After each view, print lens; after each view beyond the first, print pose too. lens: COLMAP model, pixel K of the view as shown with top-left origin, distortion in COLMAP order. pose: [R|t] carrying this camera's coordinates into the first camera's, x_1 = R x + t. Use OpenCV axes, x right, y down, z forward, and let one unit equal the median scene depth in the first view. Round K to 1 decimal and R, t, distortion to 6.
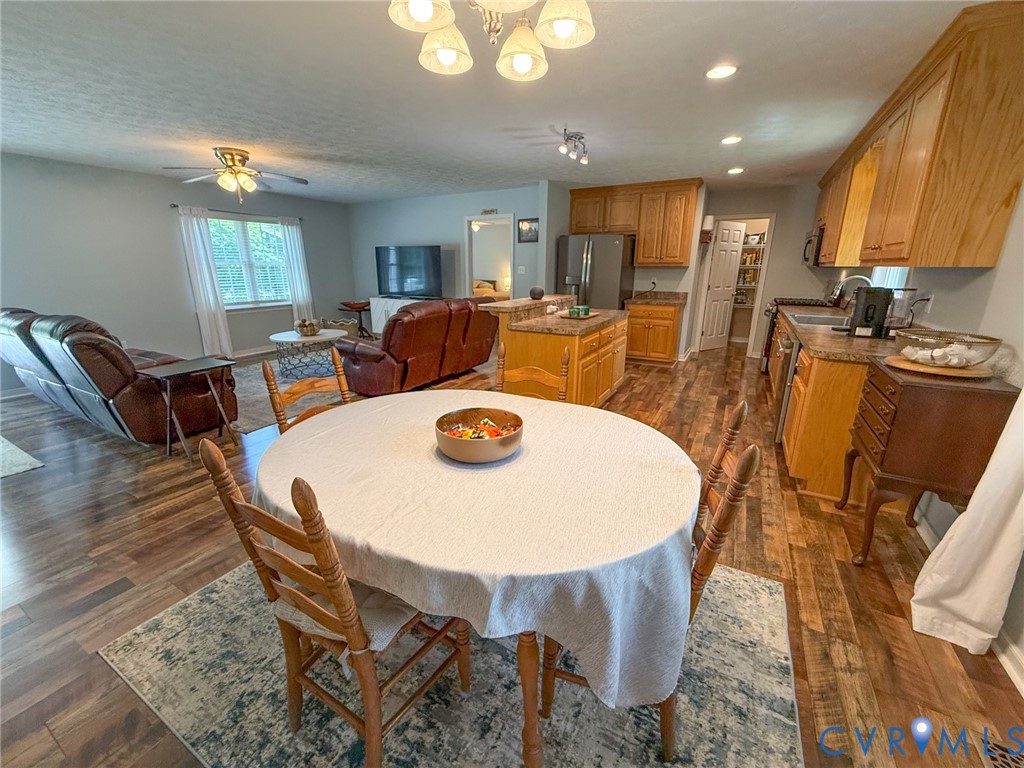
lens RADIAL K [[409.2, 0, 509.4], [0, 409.2, 382.9], [0, 0, 1]] dist [-0.000033, 0.000333]
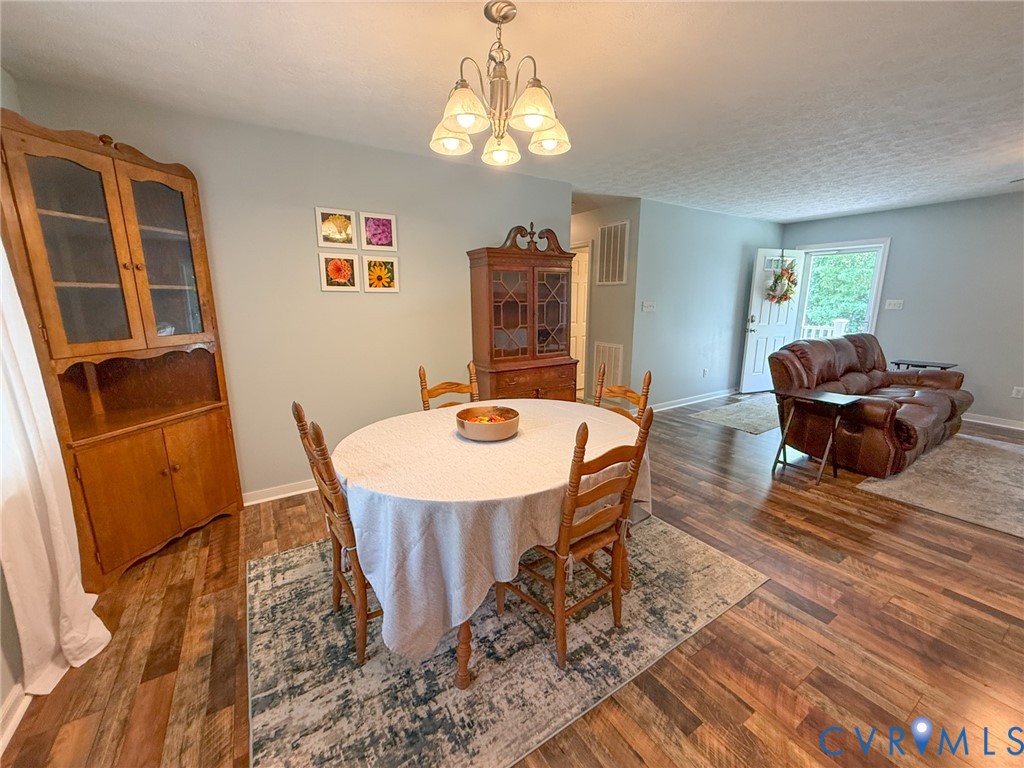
lens RADIAL K [[409.2, 0, 513.5], [0, 409.2, 380.4], [0, 0, 1]] dist [-0.000033, 0.000333]
pose [[-0.467350, 0.174735, -0.866632, 1.000290], [-0.238840, 0.918868, 0.314067, -0.439557], [0.851199, 0.353765, -0.387699, 1.466108]]
